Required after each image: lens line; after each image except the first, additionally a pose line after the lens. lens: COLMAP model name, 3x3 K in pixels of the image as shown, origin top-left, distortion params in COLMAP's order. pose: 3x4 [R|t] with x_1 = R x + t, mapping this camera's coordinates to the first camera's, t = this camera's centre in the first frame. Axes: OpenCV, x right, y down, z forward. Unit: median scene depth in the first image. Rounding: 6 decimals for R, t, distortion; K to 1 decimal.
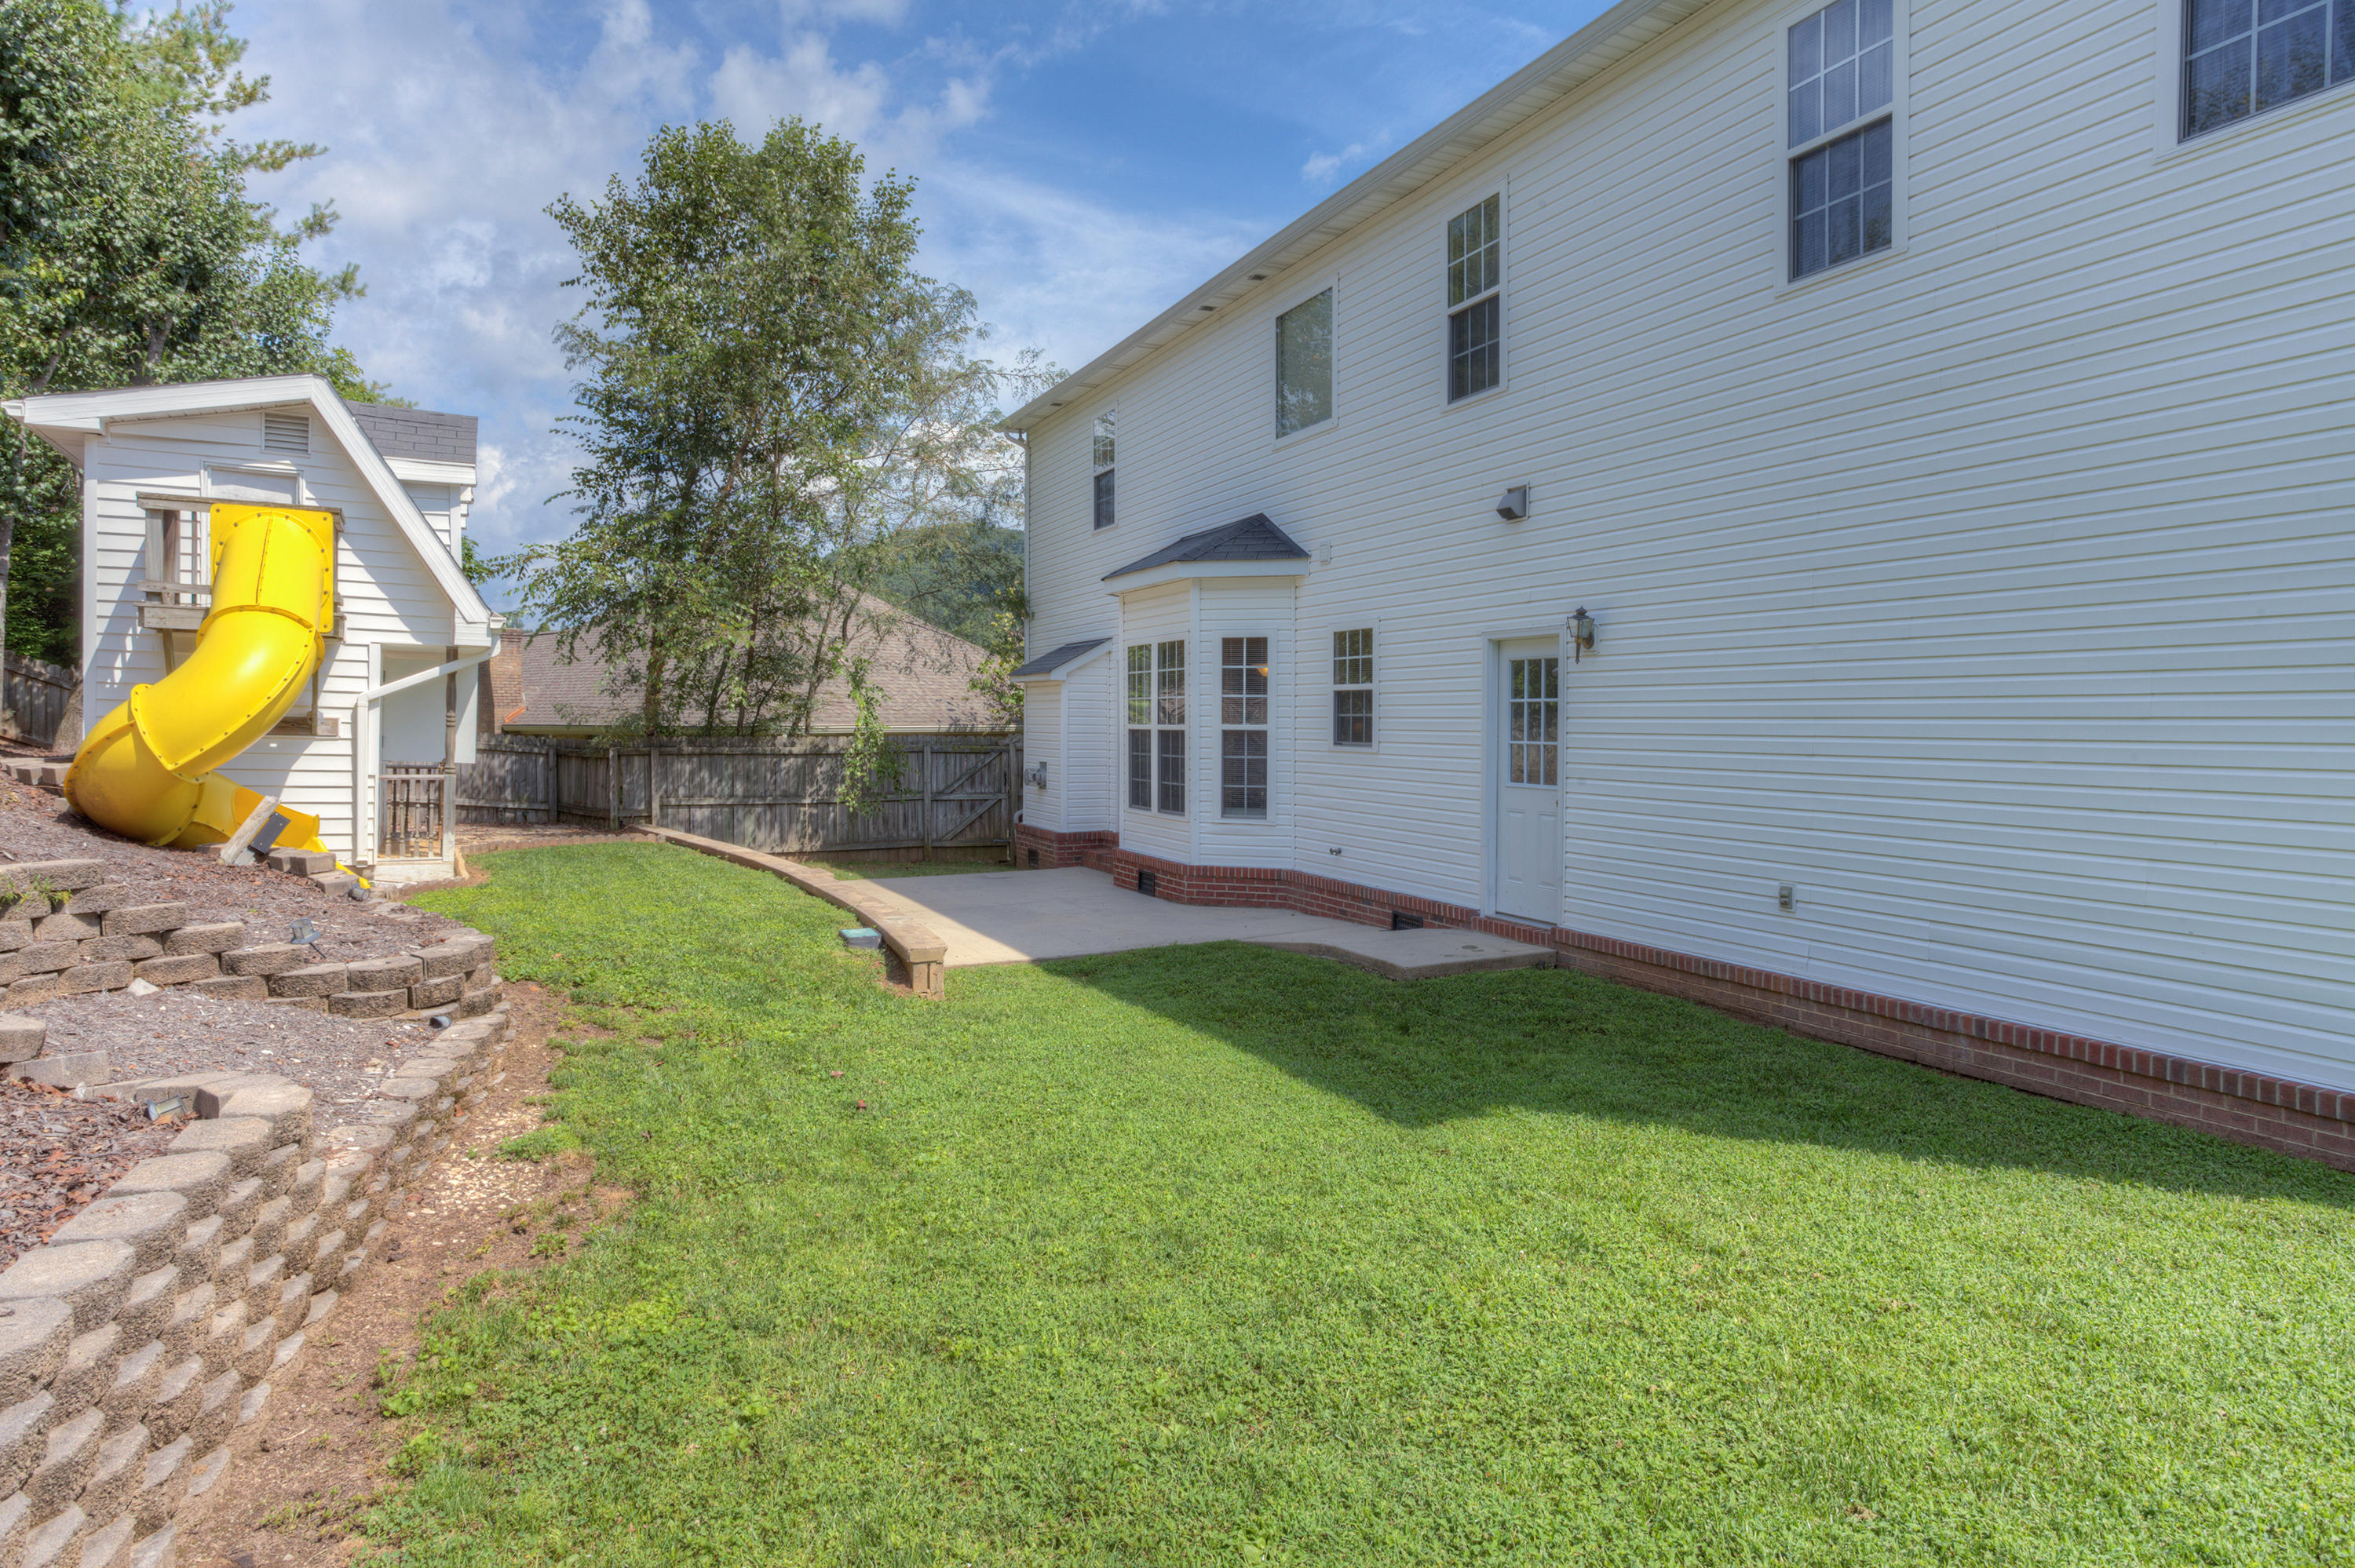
lens RADIAL K [[1385.5, 0, 1178.4], [0, 1385.5, 780.7], [0, 0, 1]] dist [0.003788, 0.000181]
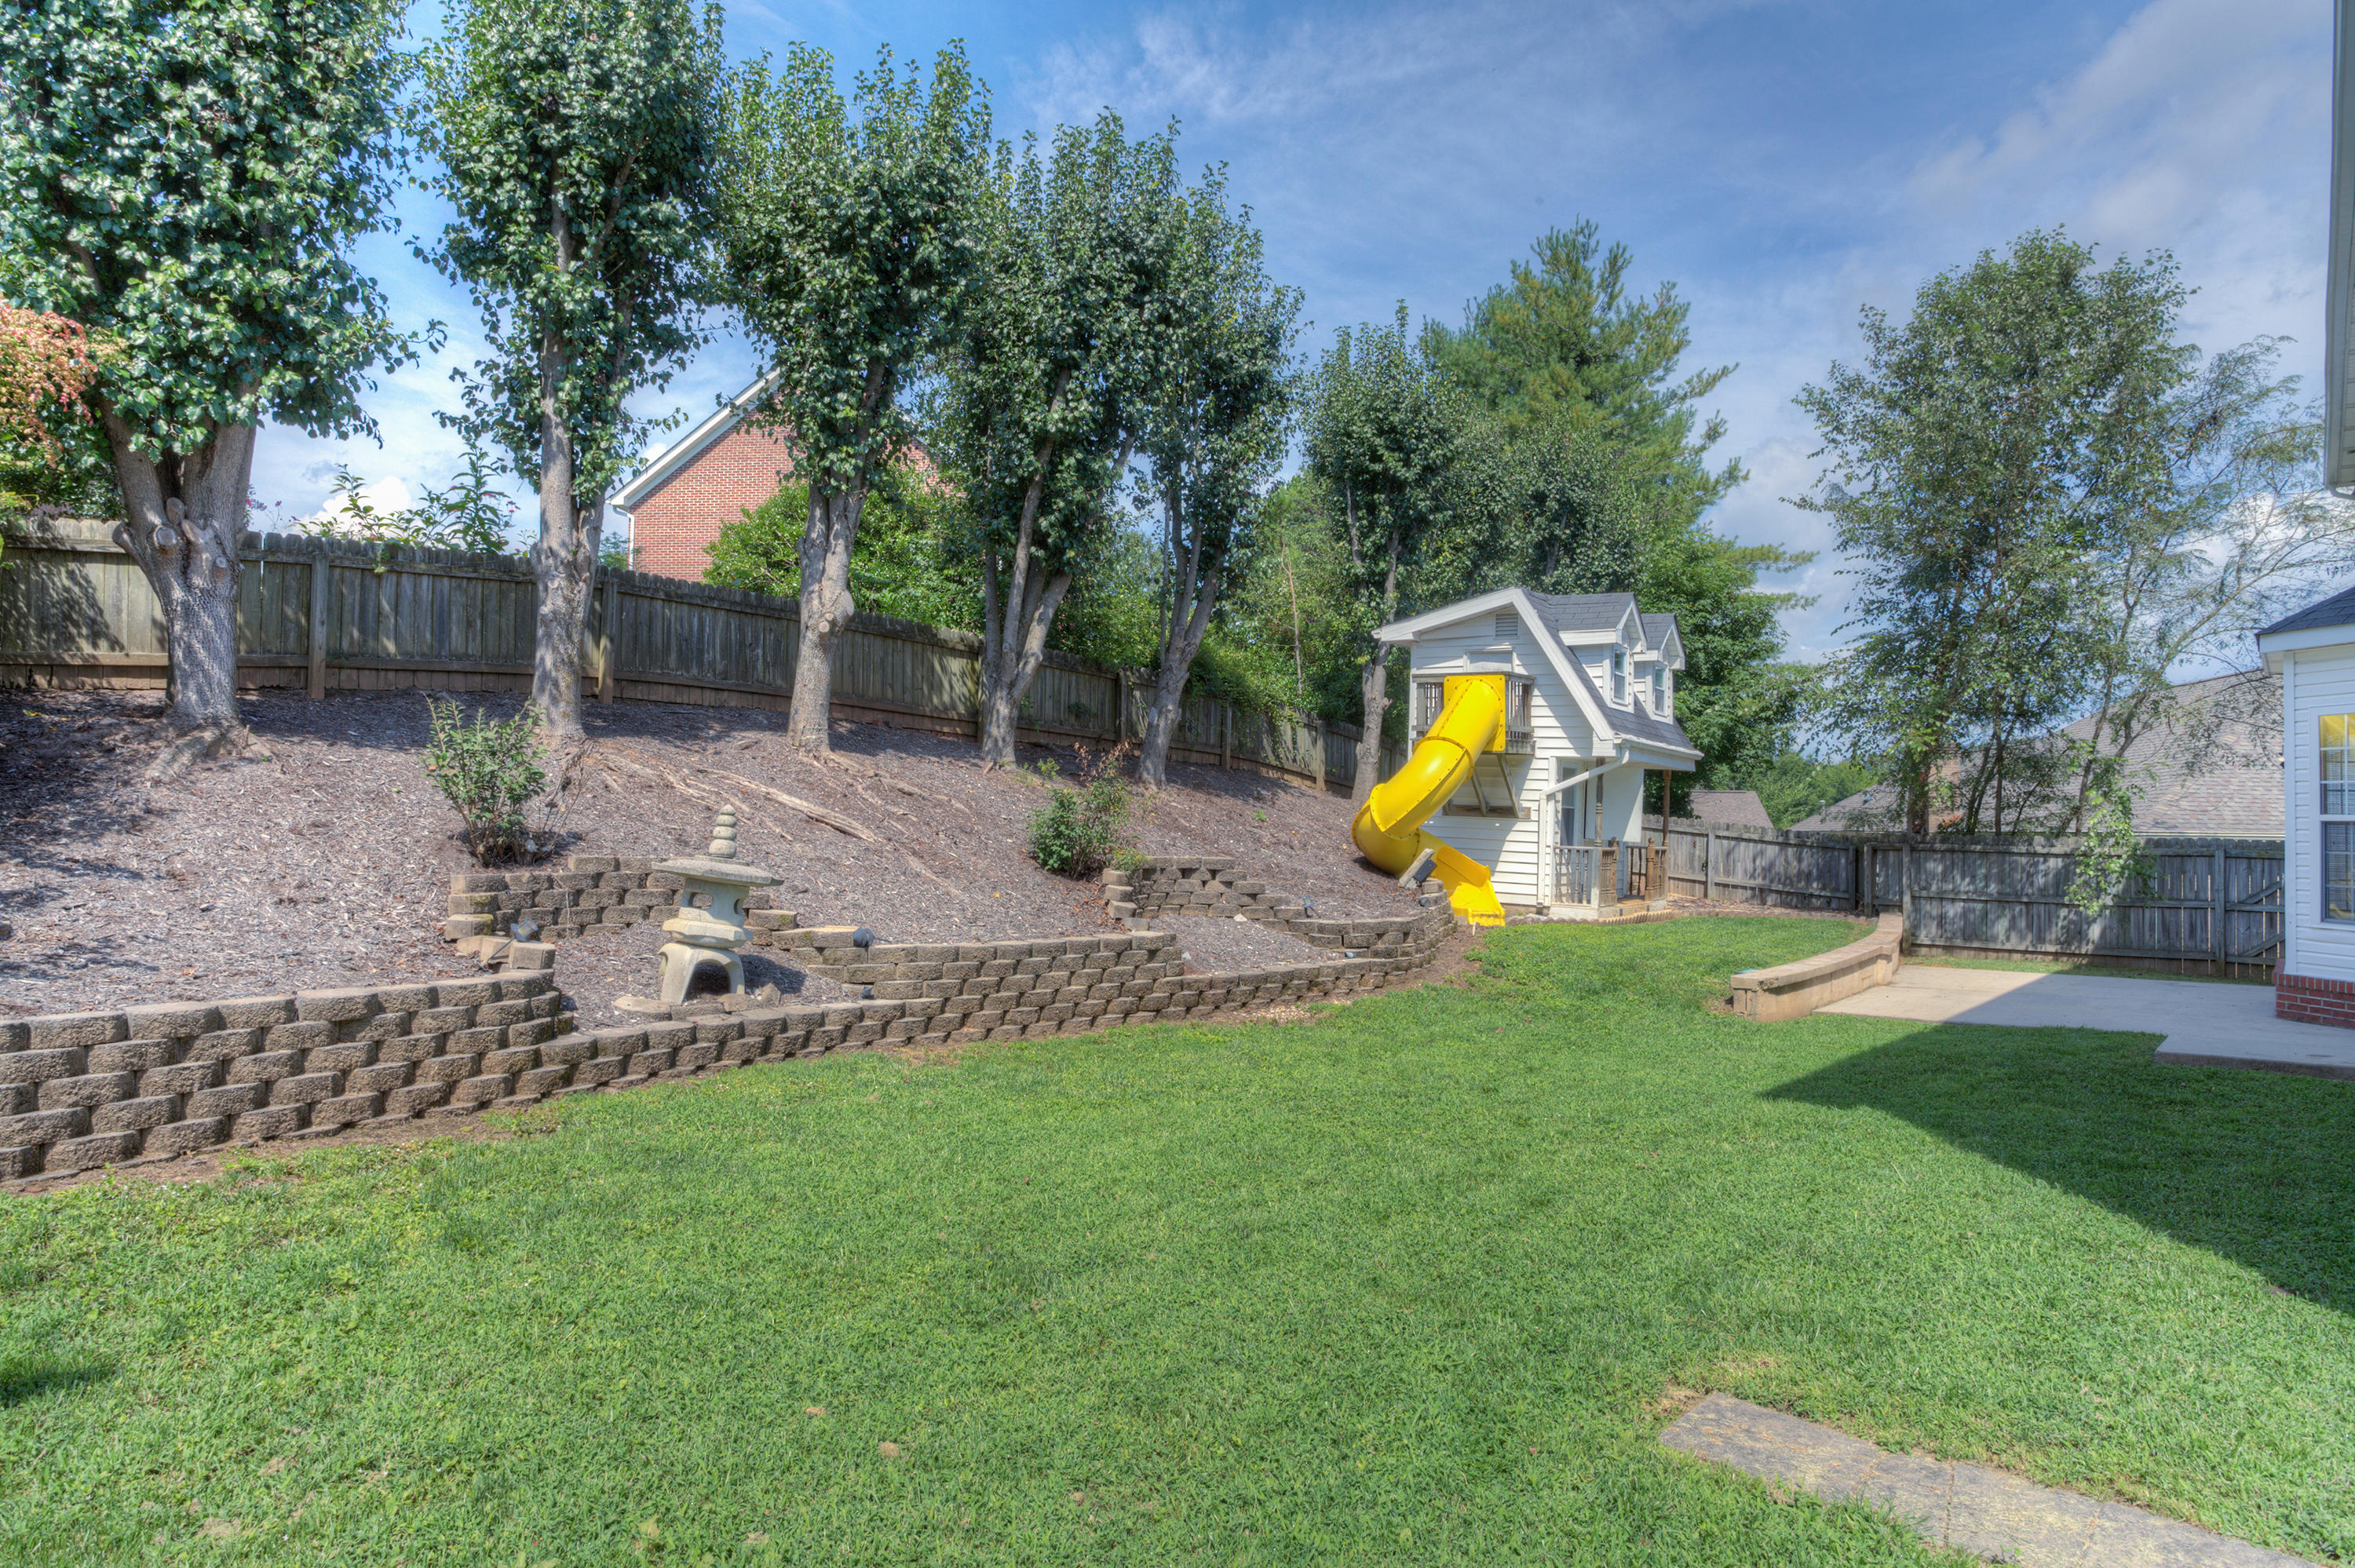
lens RADIAL K [[1385.5, 0, 1175.8], [0, 1385.5, 781.5], [0, 0, 1]] dist [0.003788, 0.000181]
pose [[0.492501, -0.018455, -0.870116, 0.516002], [-0.053650, 0.997230, -0.051518, 0.025472], [0.868656, 0.072055, 0.490147, -0.076356]]
